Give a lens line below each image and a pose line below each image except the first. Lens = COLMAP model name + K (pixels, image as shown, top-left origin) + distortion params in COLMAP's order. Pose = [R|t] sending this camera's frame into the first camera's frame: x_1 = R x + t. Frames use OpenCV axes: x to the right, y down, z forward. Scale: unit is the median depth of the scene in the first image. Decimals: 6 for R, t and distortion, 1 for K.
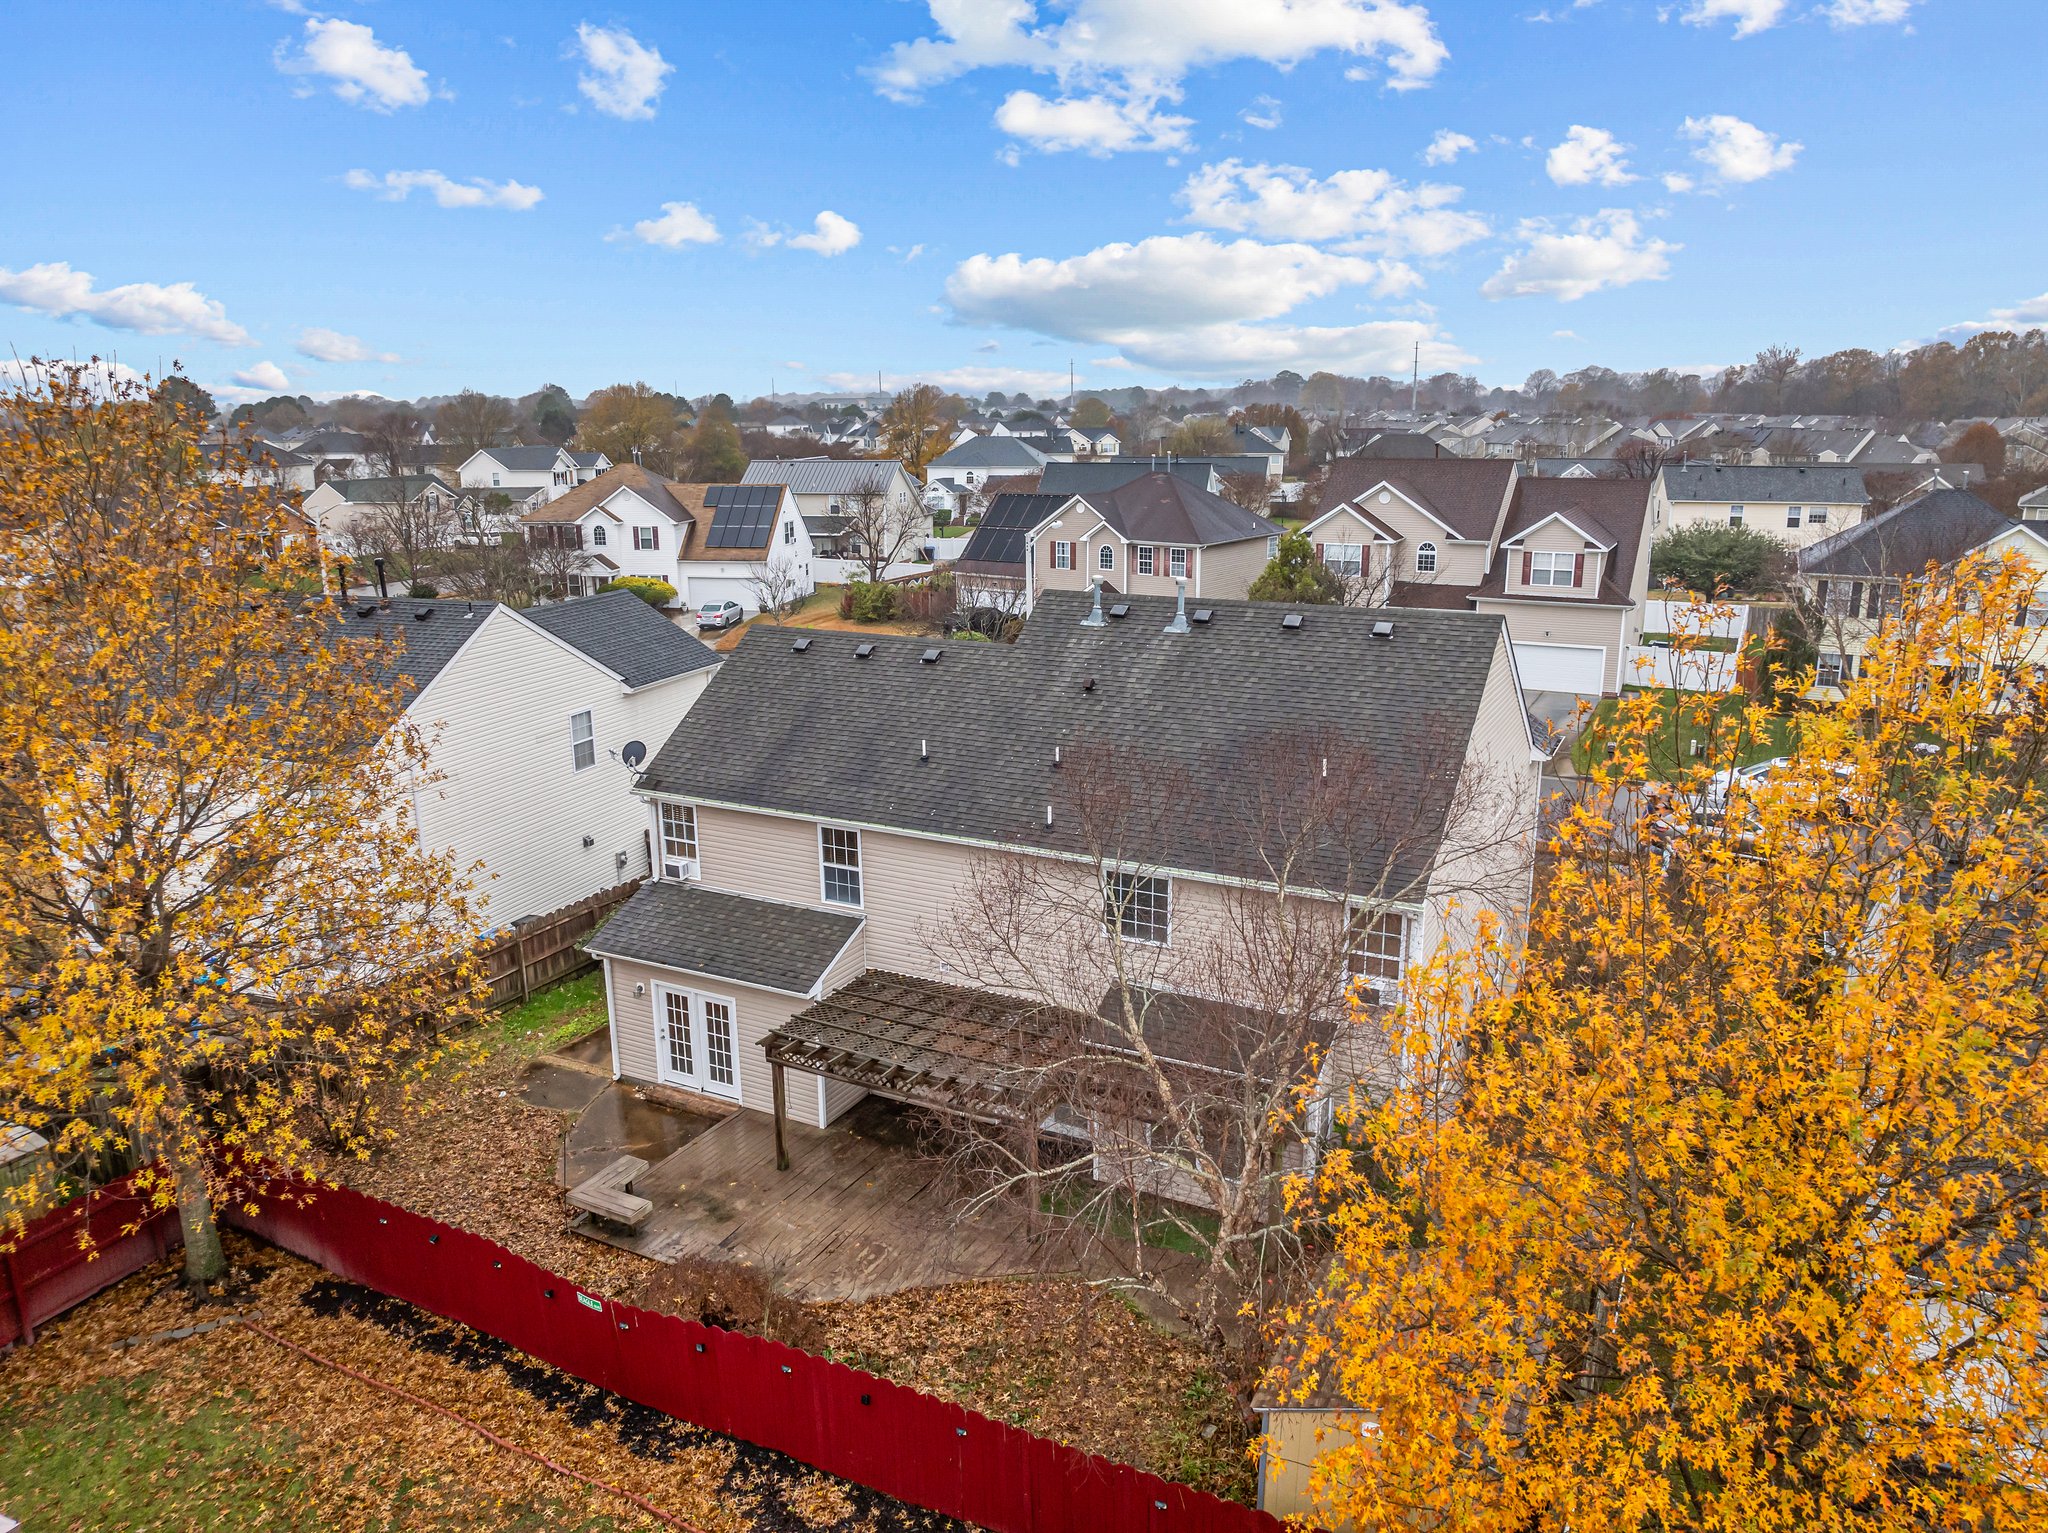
lens RADIAL K [[1440.9, 0, 1019.9], [0, 1440.9, 774.5], [0, 0, 1]] dist [-0.031822, -0.007418]
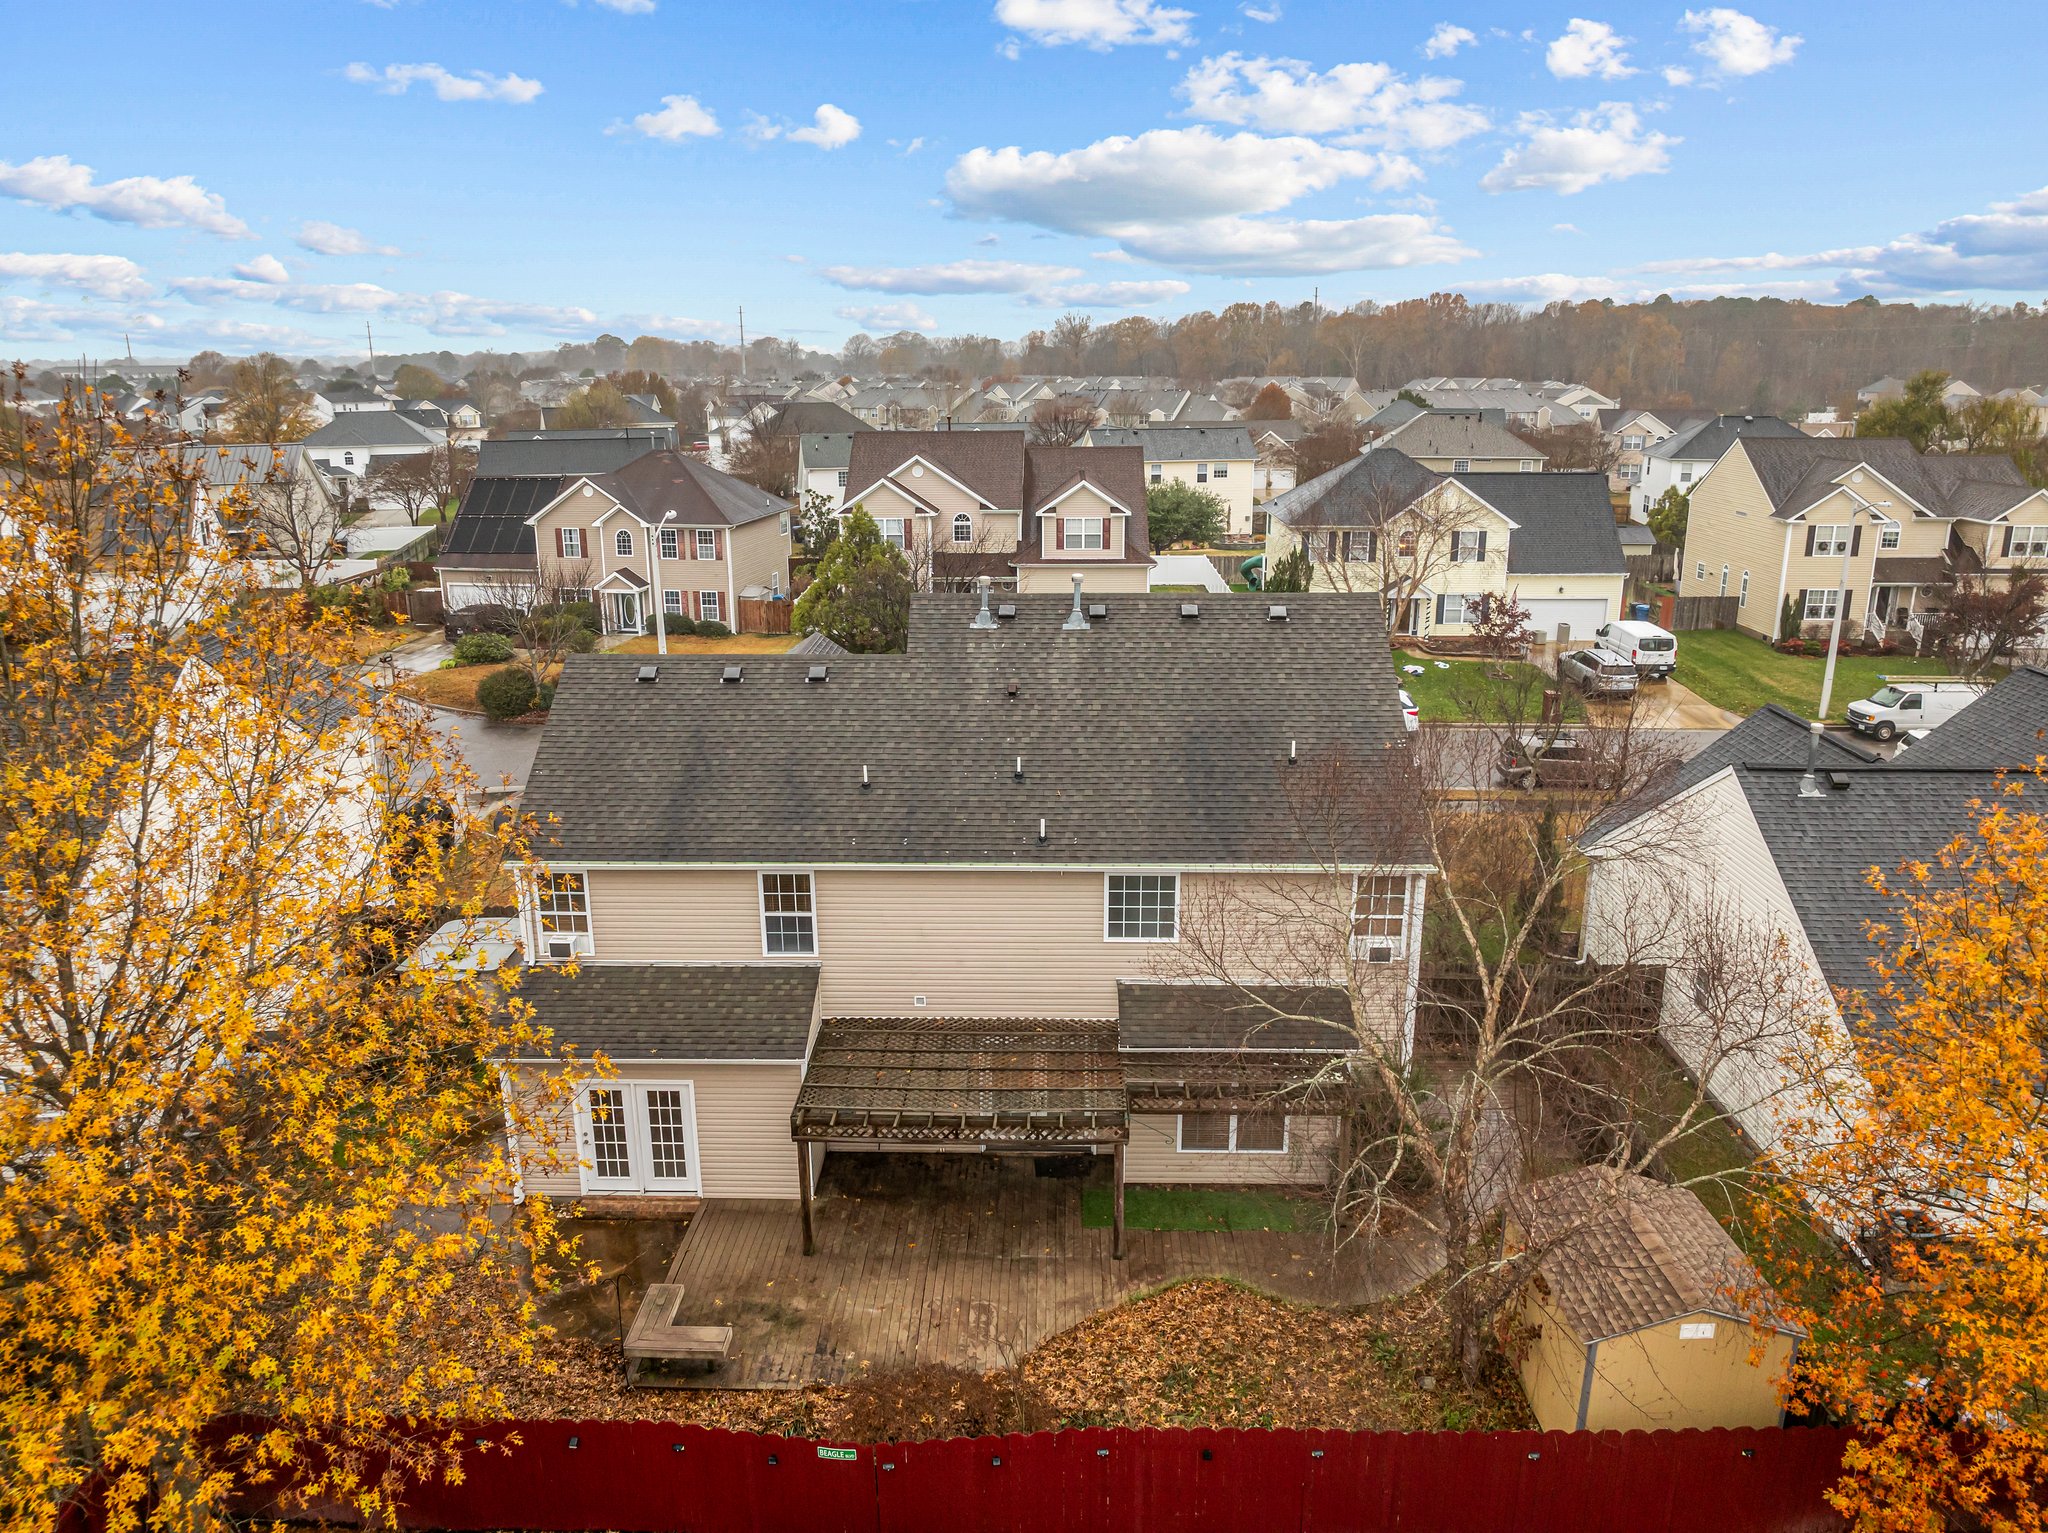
lens RADIAL K [[1440.9, 0, 1019.9], [0, 1440.9, 774.5], [0, 0, 1]] dist [-0.031822, -0.007418]
pose [[0.897124, -0.118500, 0.425589, -0.356037], [0.108236, 0.992950, 0.048318, -0.049870], [-0.428314, 0.002716, 0.903626, 0.110476]]
